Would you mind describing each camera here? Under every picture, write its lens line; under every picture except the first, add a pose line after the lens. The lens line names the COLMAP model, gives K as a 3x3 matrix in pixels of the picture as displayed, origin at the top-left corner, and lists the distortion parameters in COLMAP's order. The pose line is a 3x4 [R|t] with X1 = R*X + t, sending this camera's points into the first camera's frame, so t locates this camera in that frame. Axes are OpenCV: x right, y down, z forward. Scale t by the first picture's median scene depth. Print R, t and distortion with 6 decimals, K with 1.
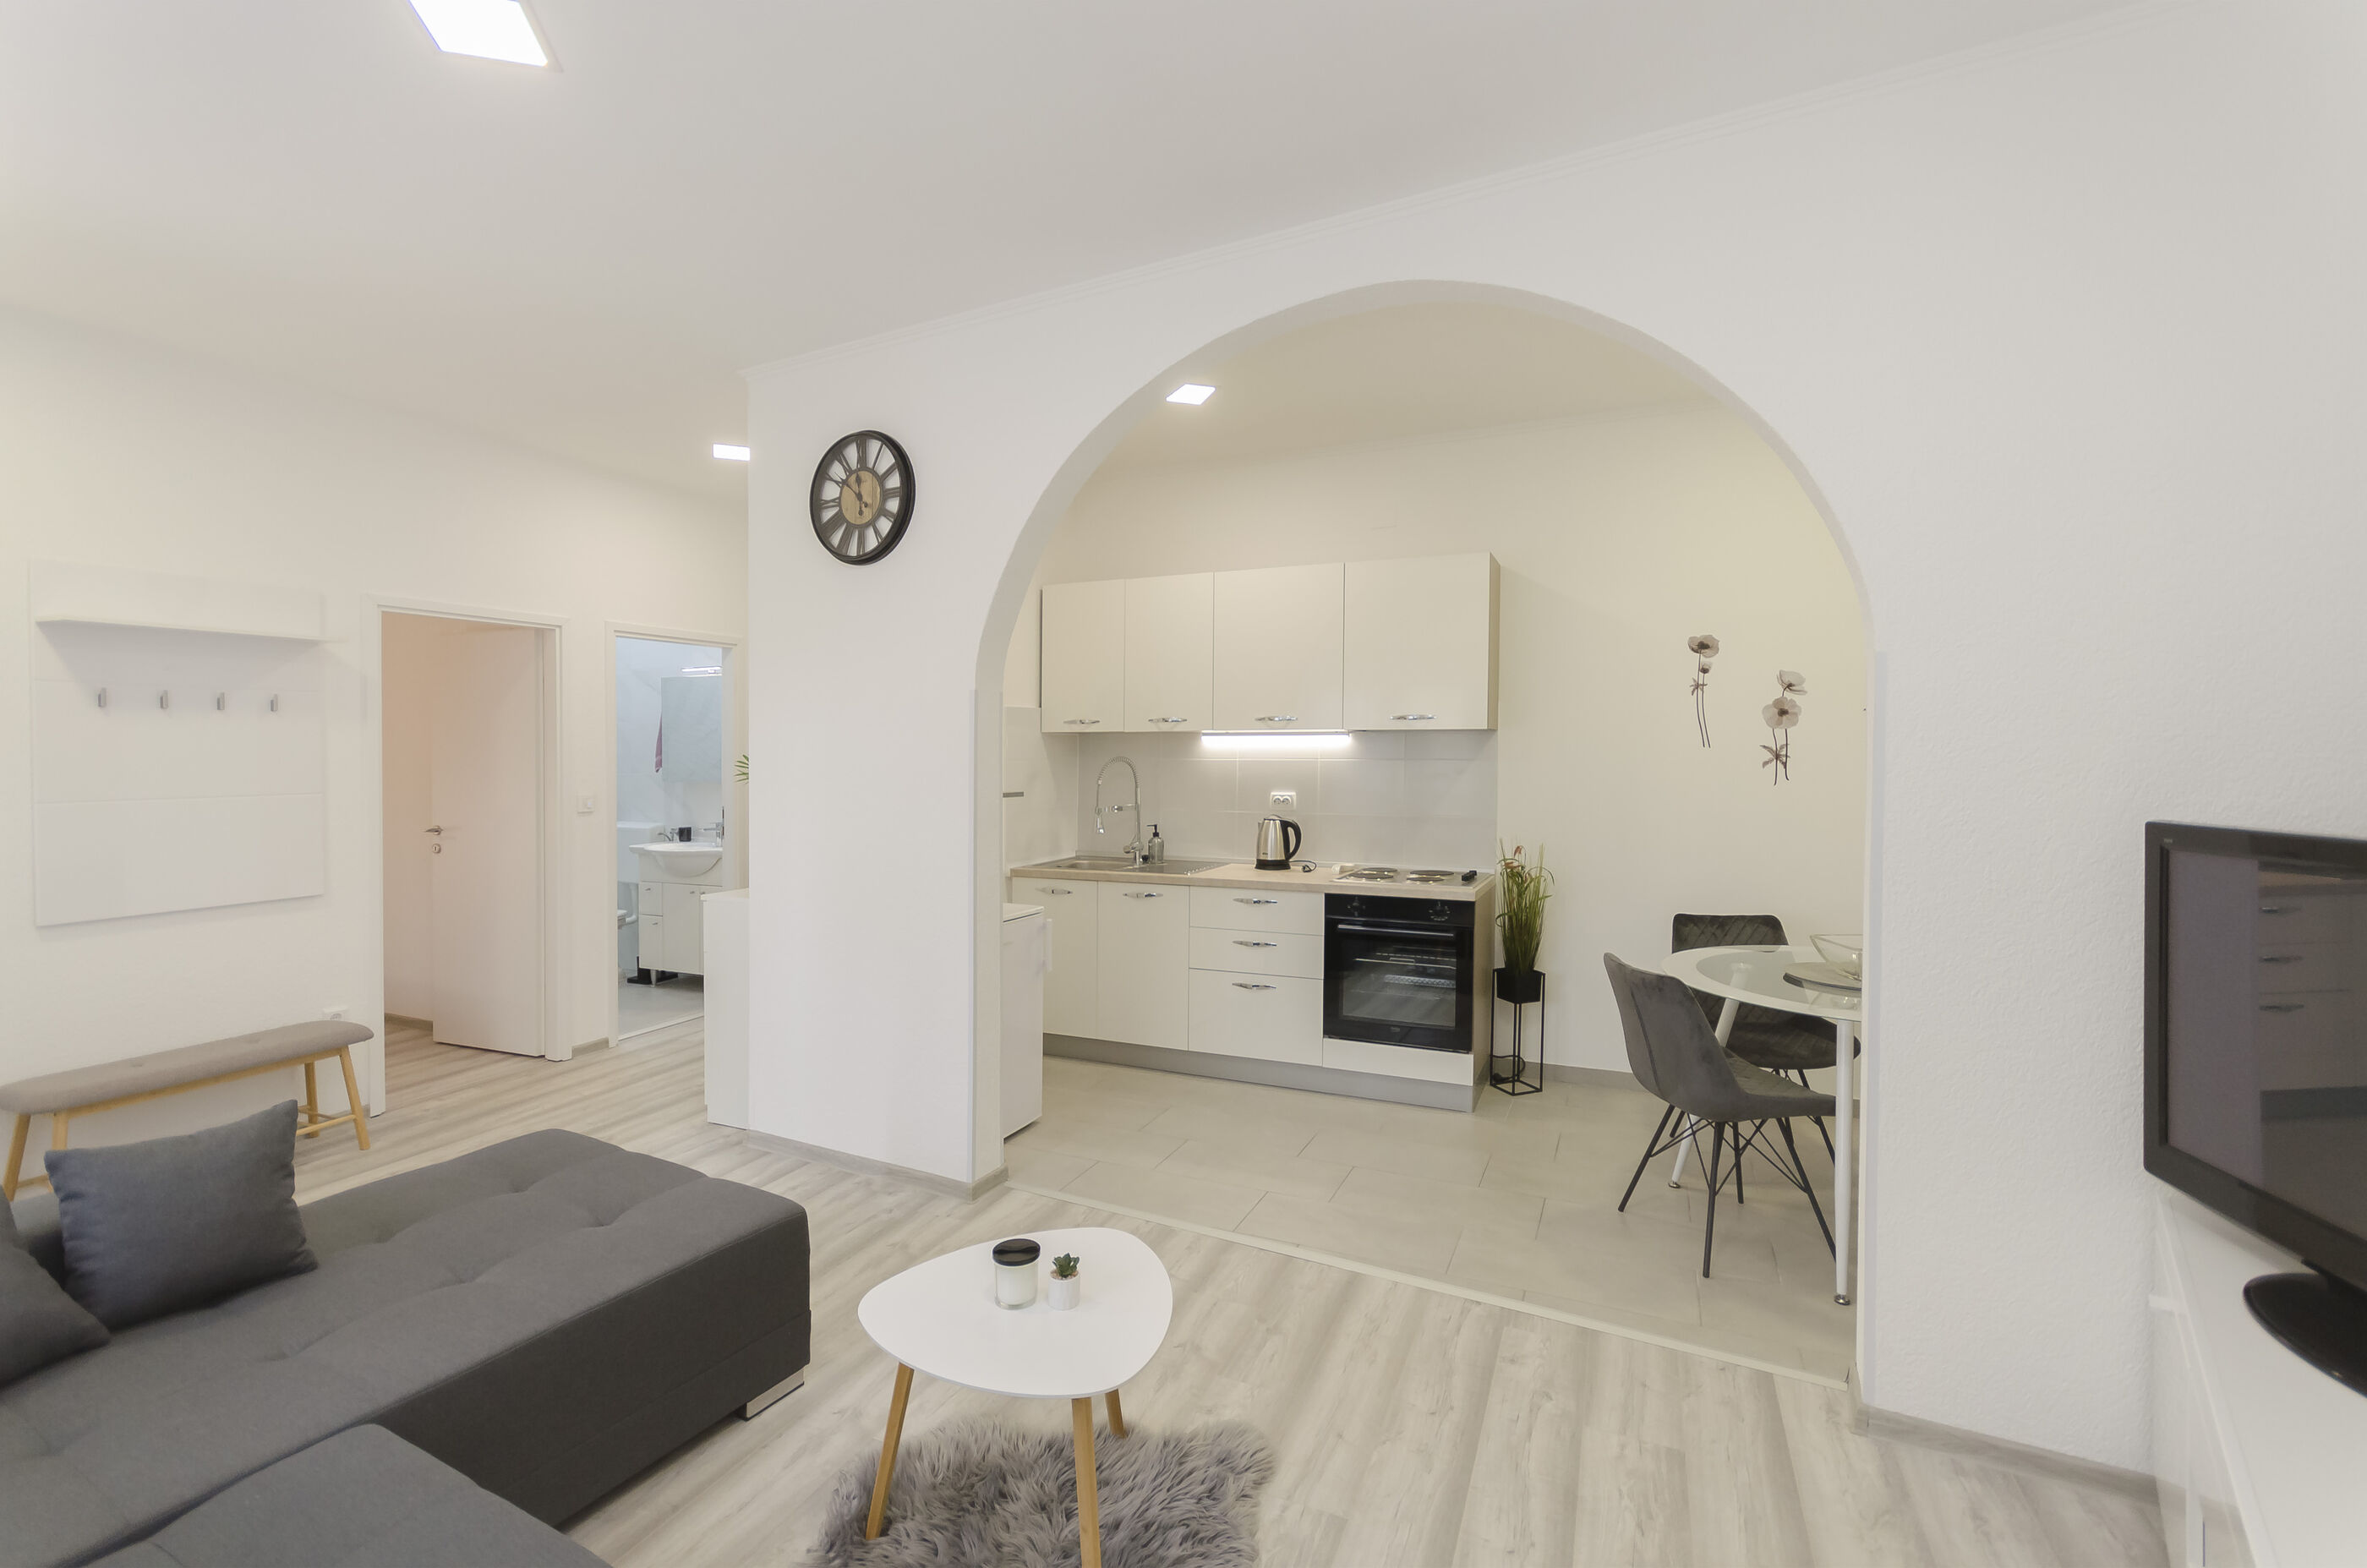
lens RADIAL K [[960.6, 0, 1183.5], [0, 960.6, 784.0], [0, 0, 1]] dist [-0.000196, -0.000560]
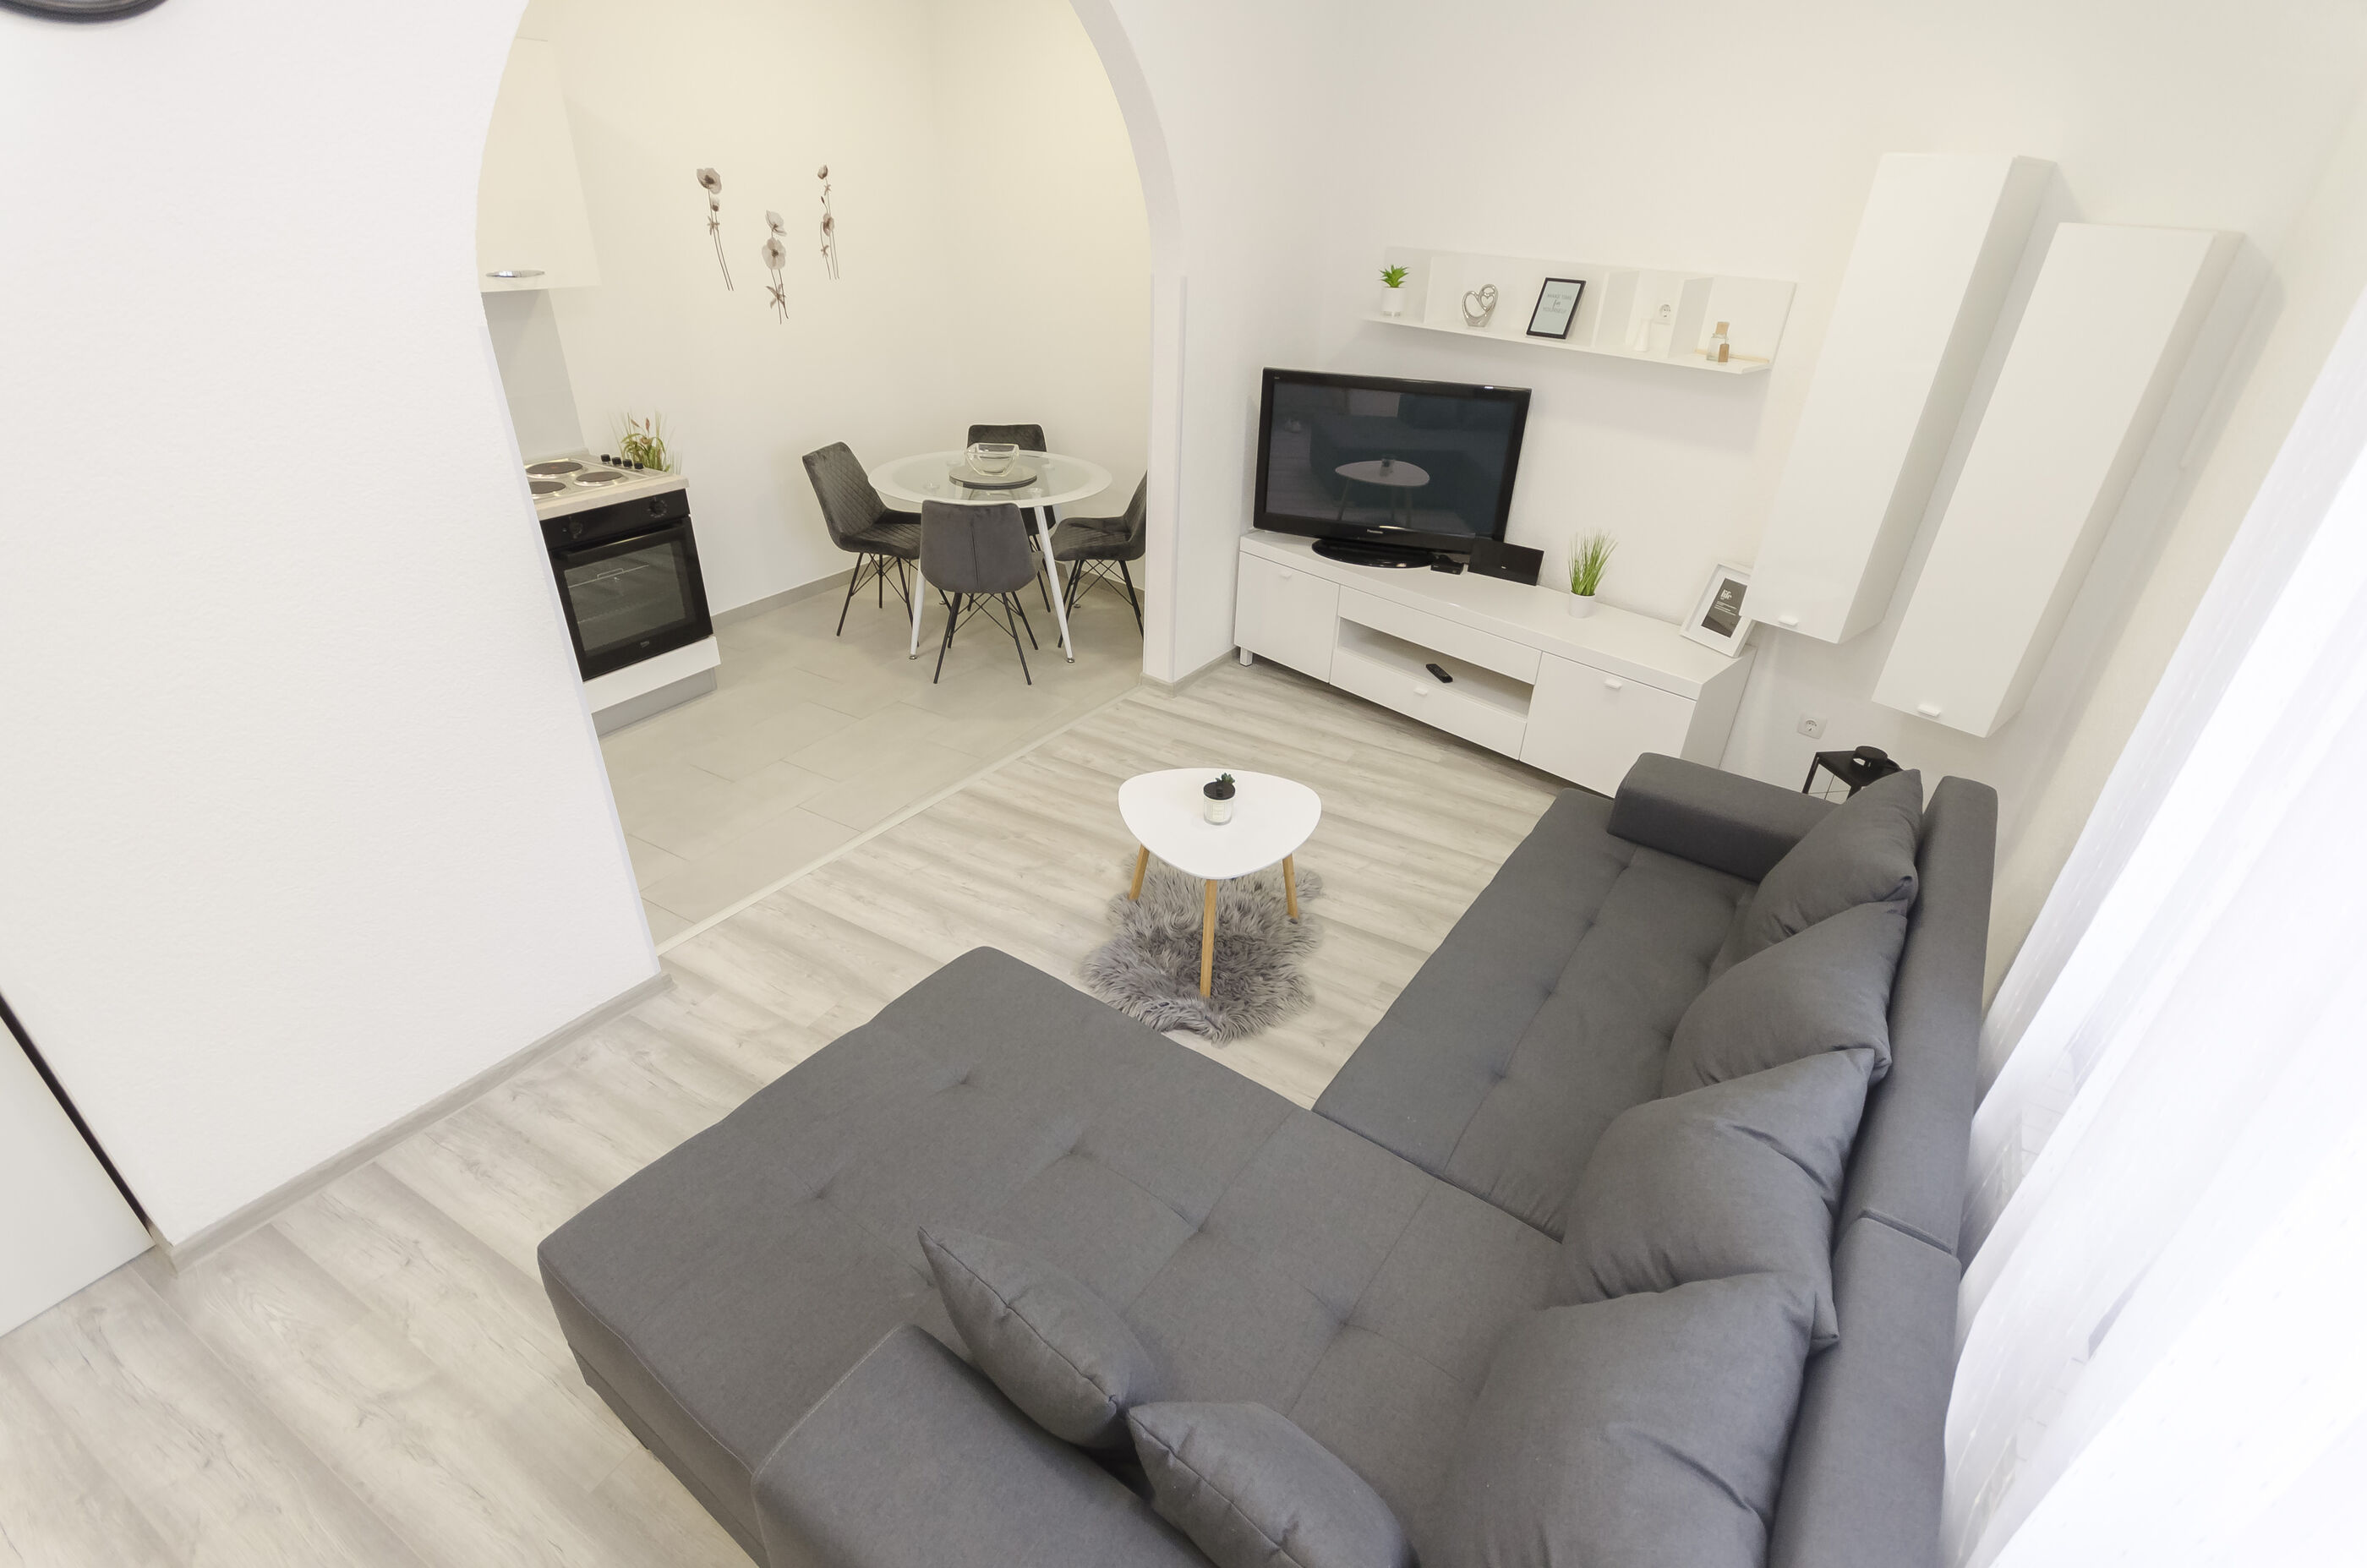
lens RADIAL K [[1050.3, 0, 1098.6], [0, 1050.3, 767.0], [0, 0, 1]] dist [-0.007050, -0.000301]
pose [[0.185932, -0.467311, 0.864321, -0.693857], [0.008916, 0.880426, 0.474100, -0.132618], [-0.982522, -0.080444, 0.167866, 0.402404]]
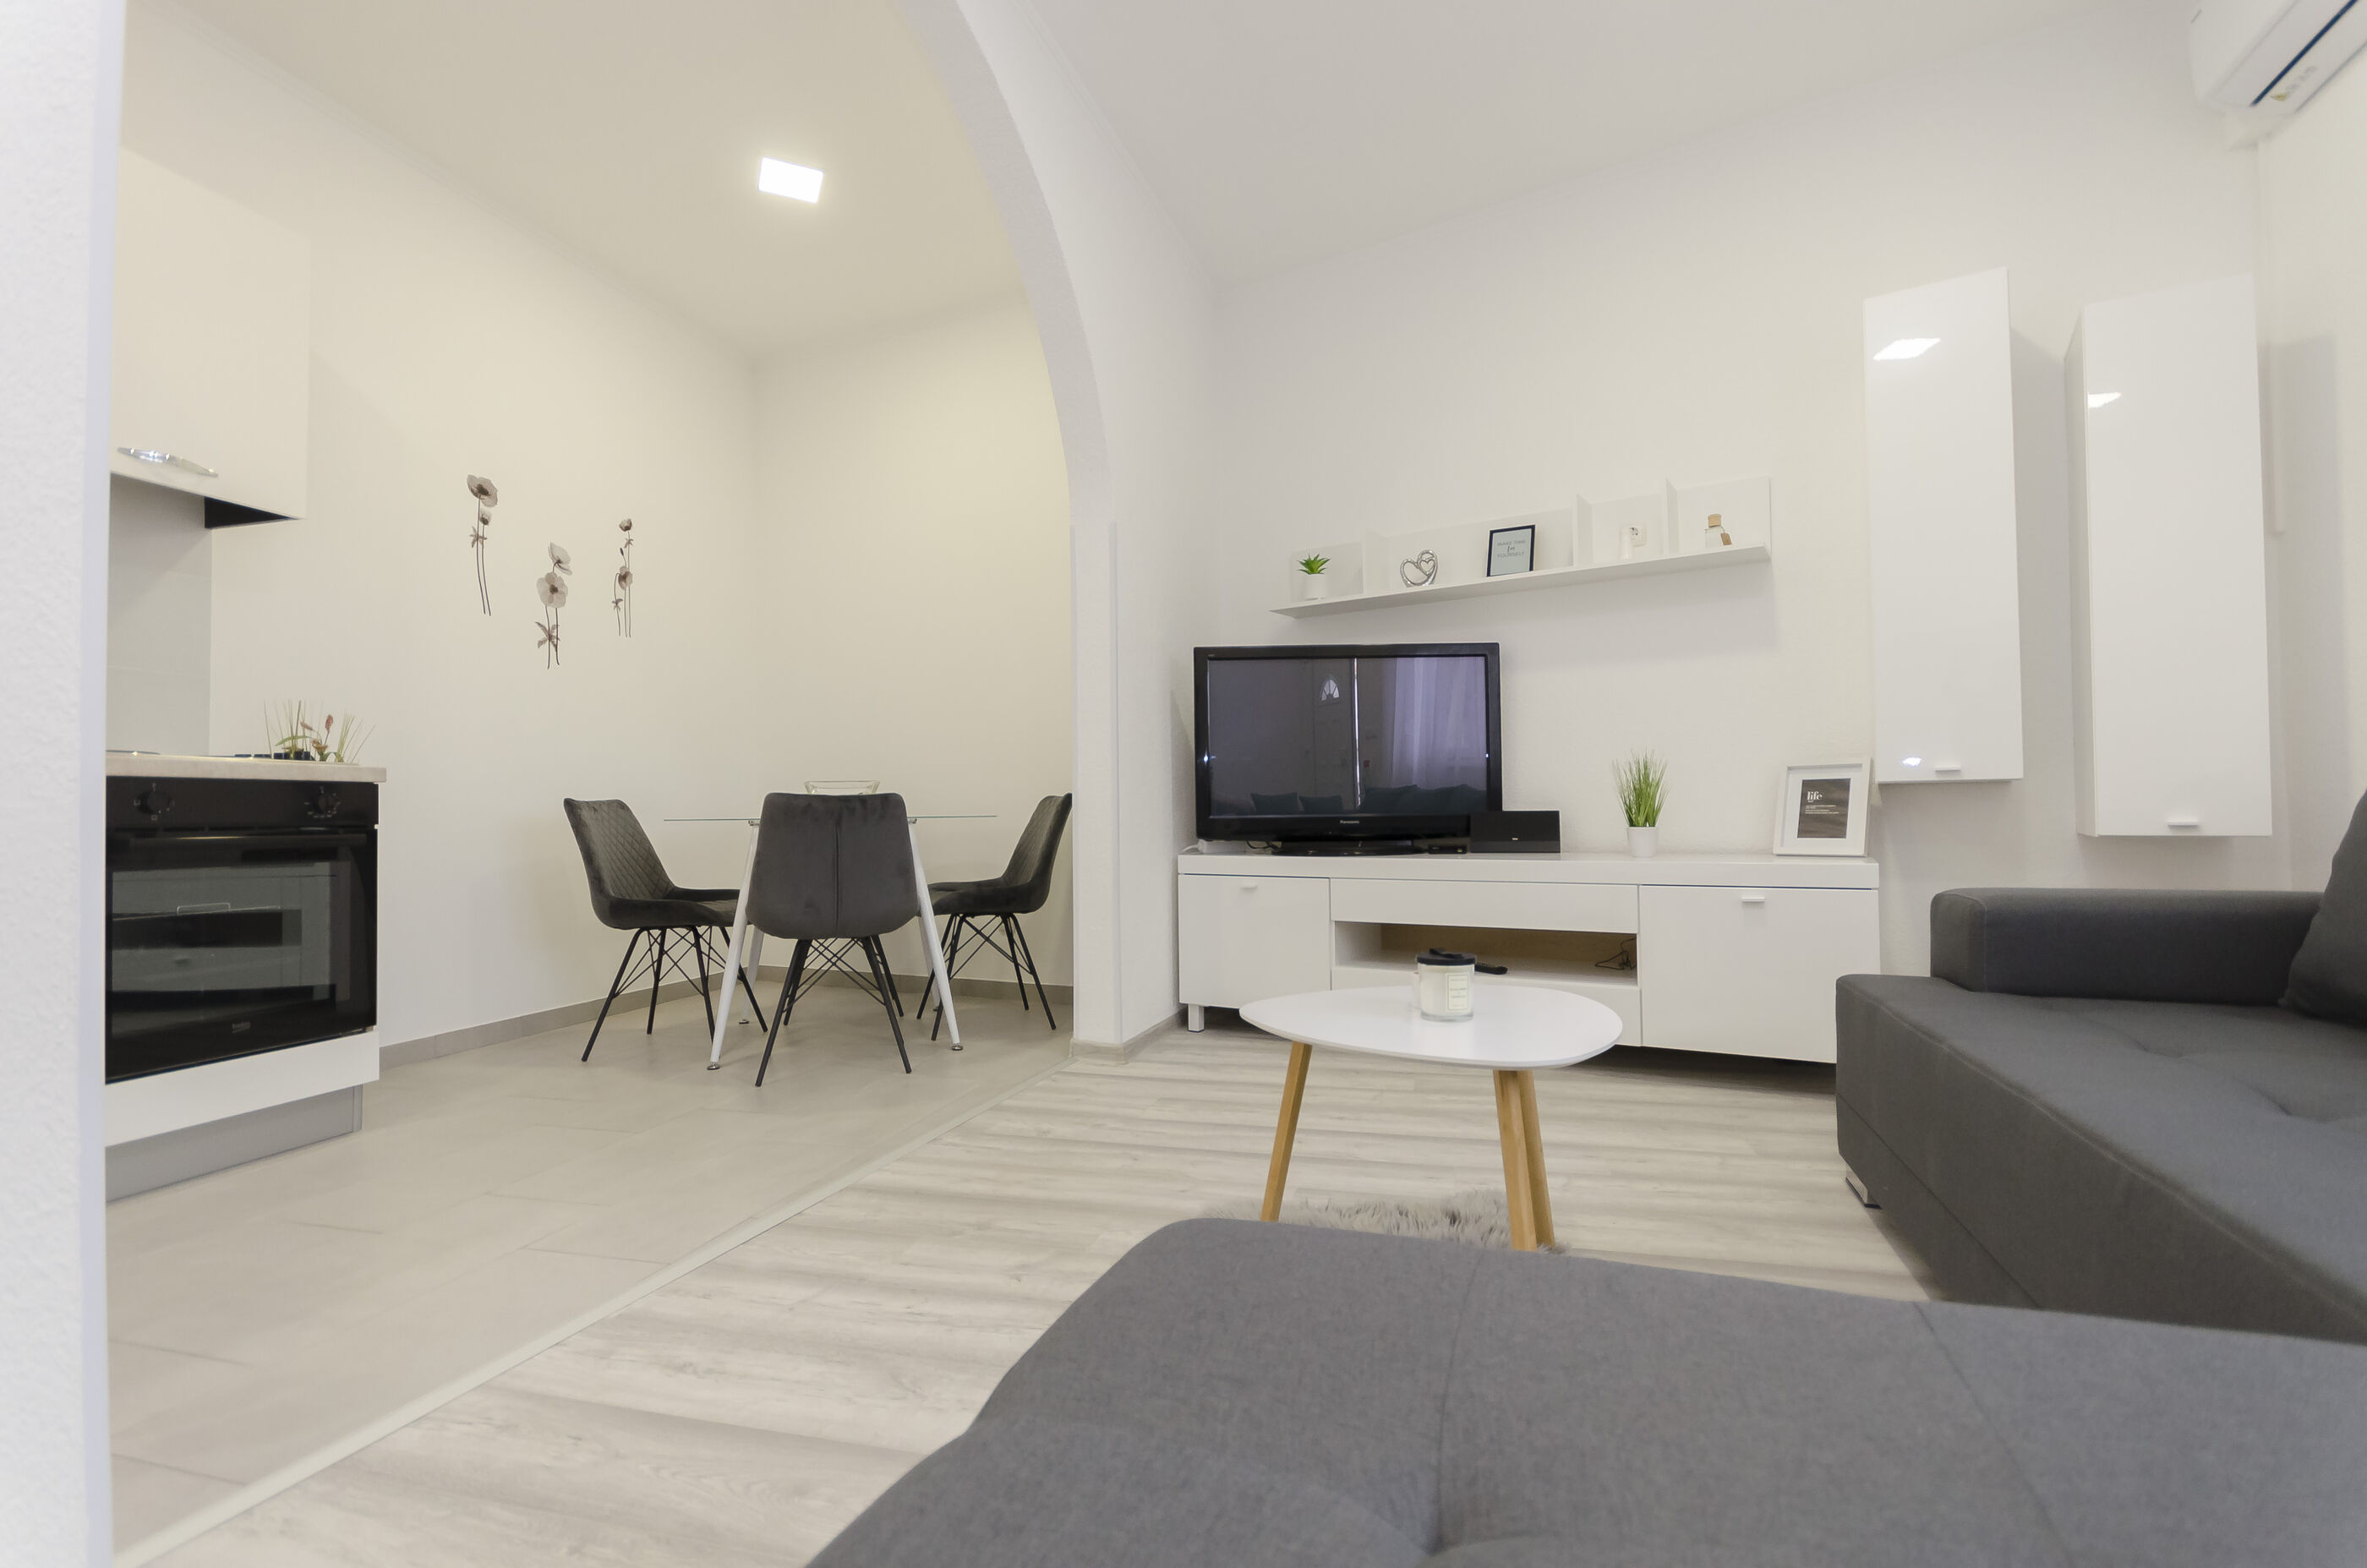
lens RADIAL K [[1066.1, 0, 1154.6], [0, 1066.1, 752.2], [0, 0, 1]] dist [-0.003438, -0.000395]
pose [[-0.109999, 0.046012, 0.992866, -0.471427], [0.023217, 0.998774, -0.043714, 0.148113], [-0.993661, 0.018243, -0.110932, 0.588113]]
